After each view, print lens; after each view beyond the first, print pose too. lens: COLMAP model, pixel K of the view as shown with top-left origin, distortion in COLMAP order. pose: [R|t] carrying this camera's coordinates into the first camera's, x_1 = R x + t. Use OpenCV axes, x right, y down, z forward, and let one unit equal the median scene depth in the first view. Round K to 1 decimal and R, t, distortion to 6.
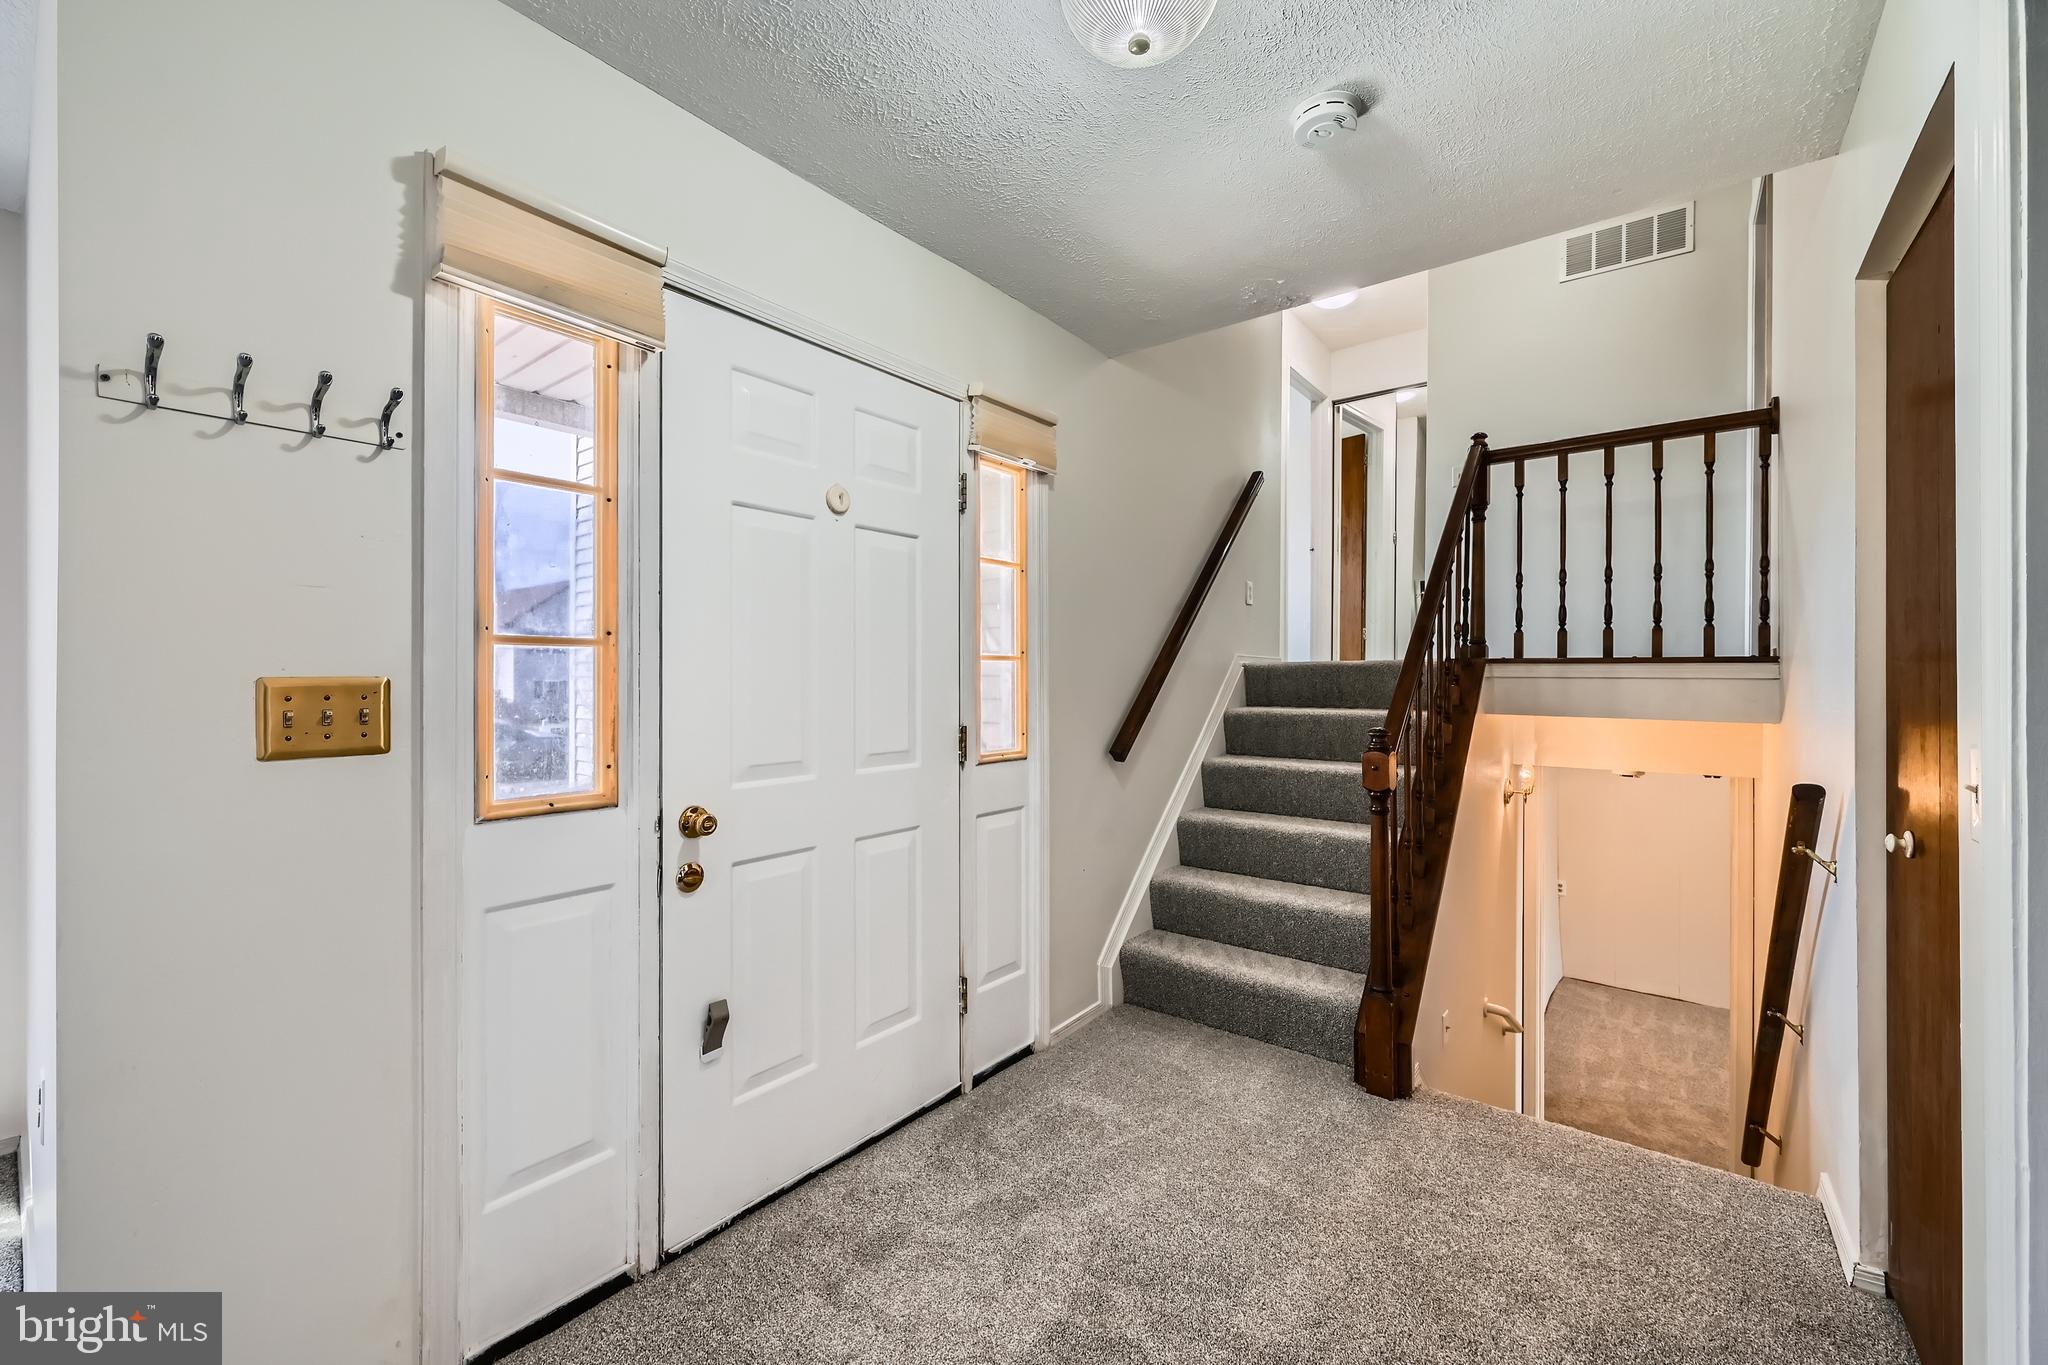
lens RADIAL K [[826.9, 0, 1004.2], [0, 826.9, 677.5], [0, 0, 1]] dist [0.000755, -0.000683]
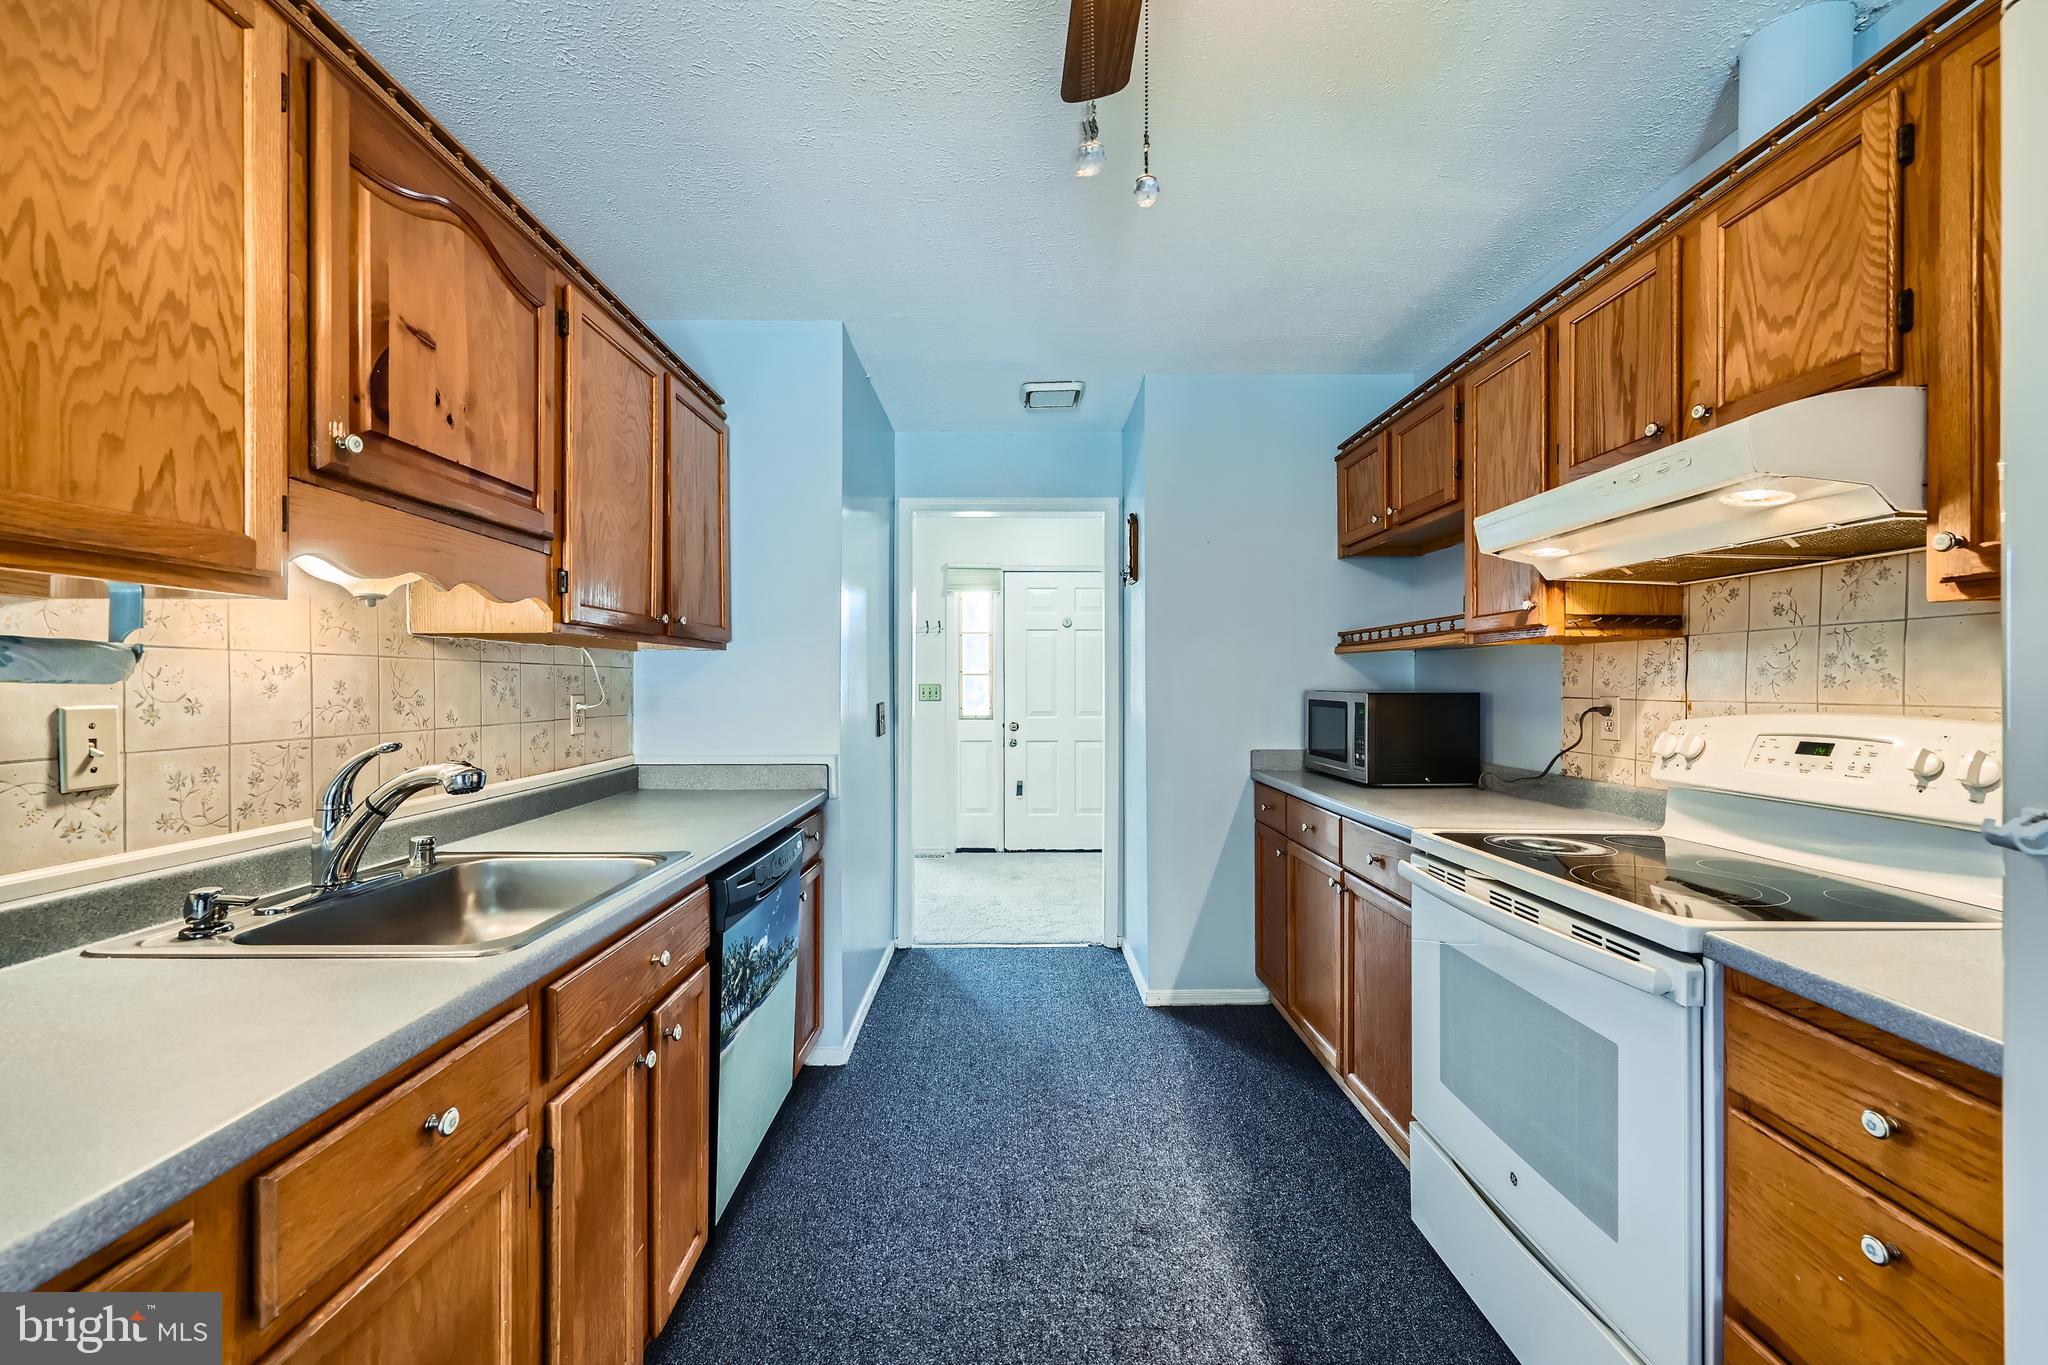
lens RADIAL K [[826.9, 0, 1017.3], [0, 826.9, 684.5], [0, 0, 1]] dist [0.000755, -0.000683]
pose [[0.625346, -0.003200, -0.780341, 1.662992], [0.001053, 0.999994, -0.003258, 0.010080], [0.780347, 0.001216, 0.625345, -0.811451]]
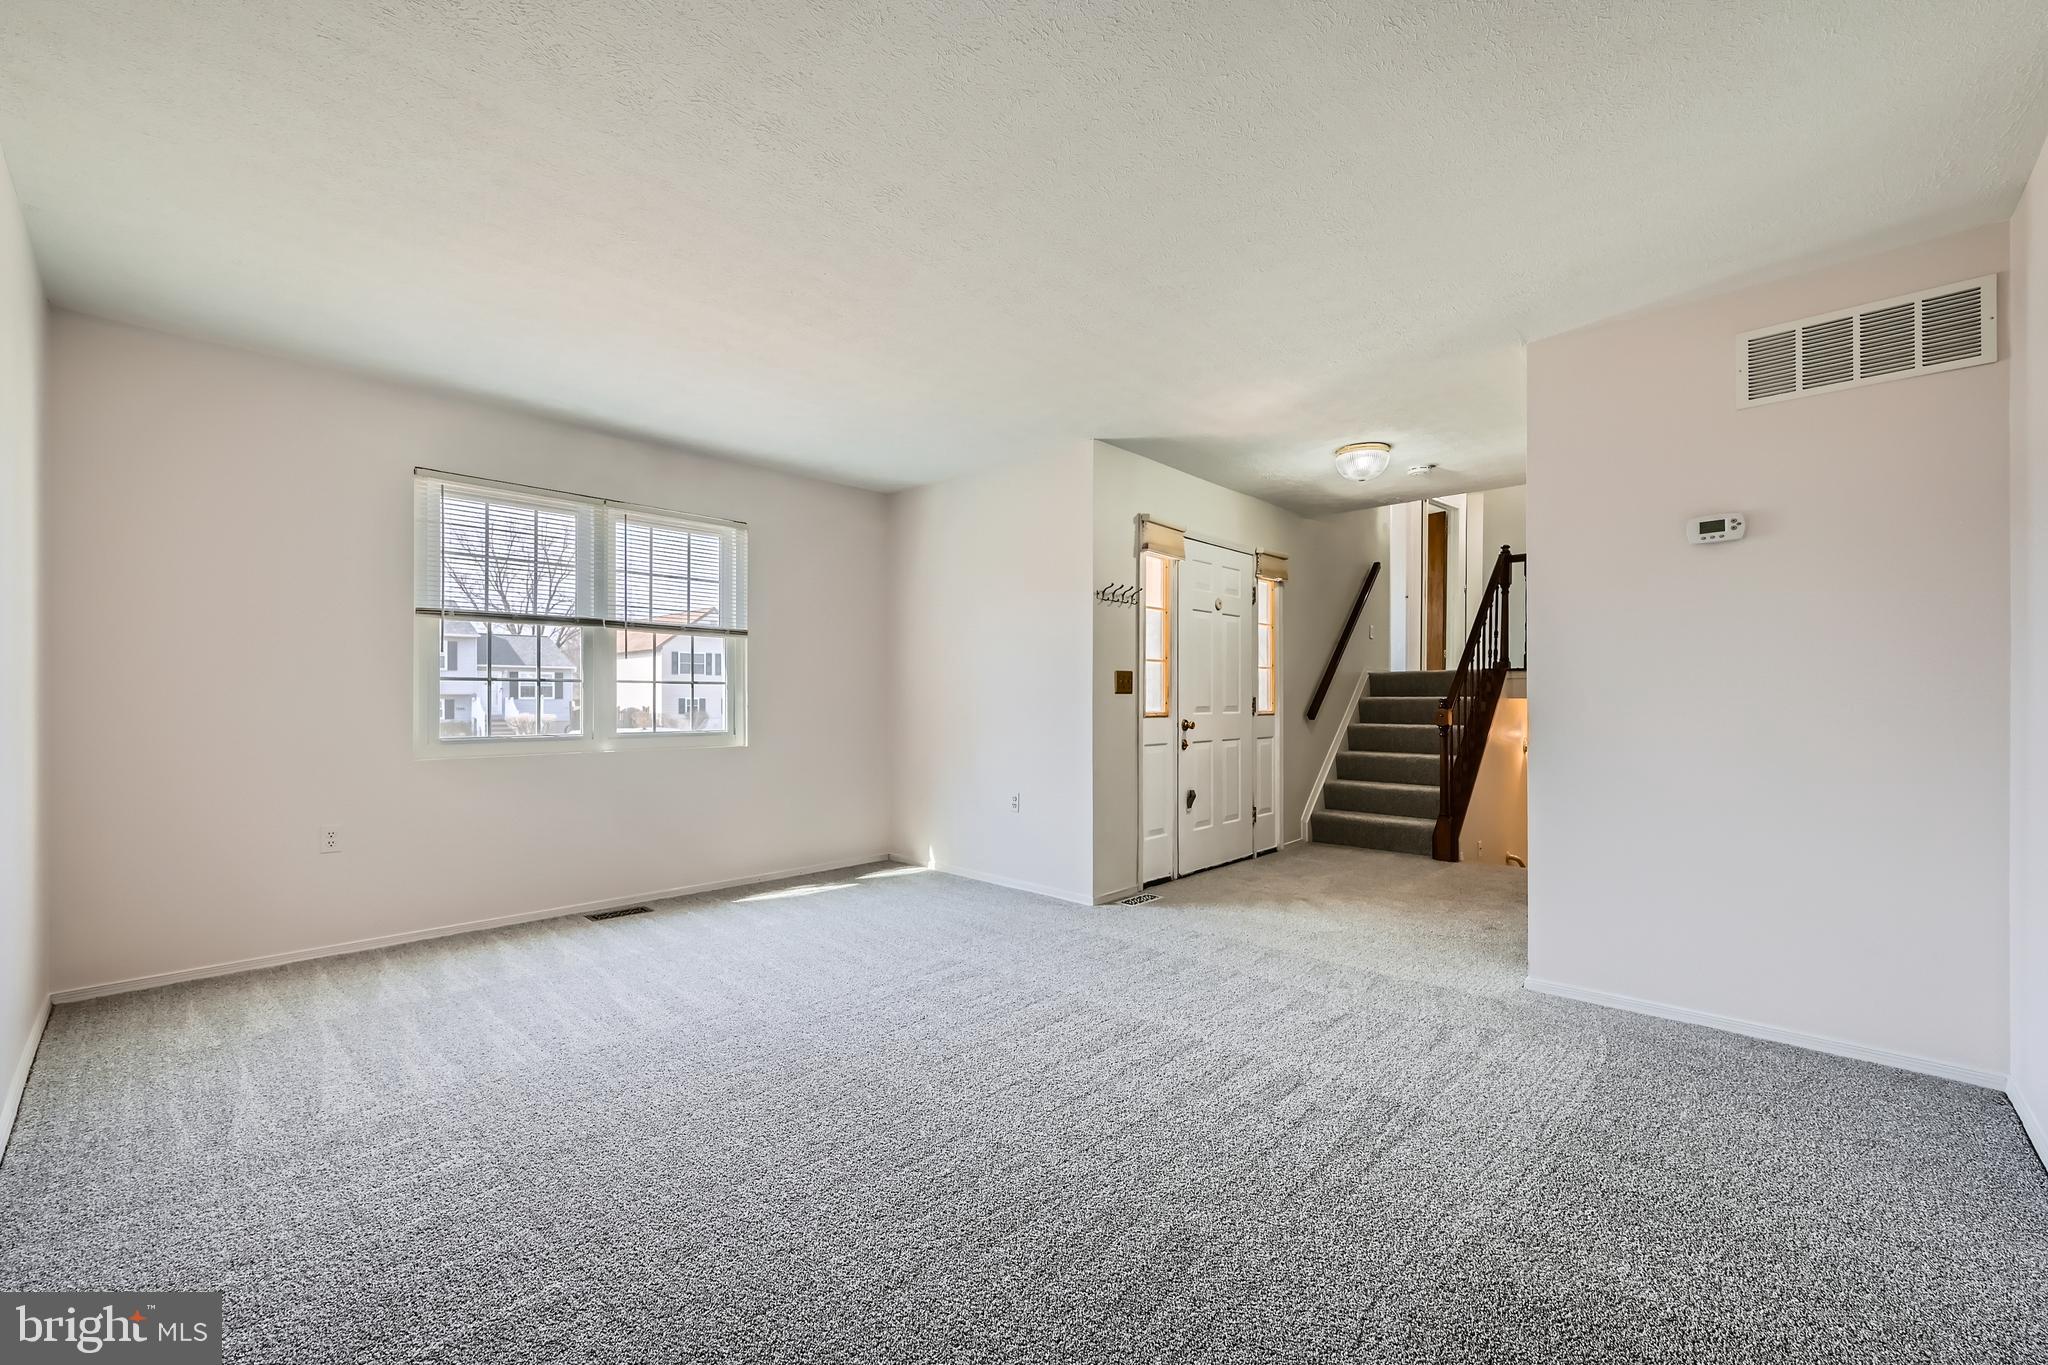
lens RADIAL K [[826.9, 0, 1015.9], [0, 826.9, 700.6], [0, 0, 1]] dist [0.000755, -0.000683]
pose [[0.996986, -0.000340, -0.077581, -0.532876], [0.000708, 0.999989, 0.004715, 0.057388], [0.077578, -0.004756, 0.996975, -1.340547]]
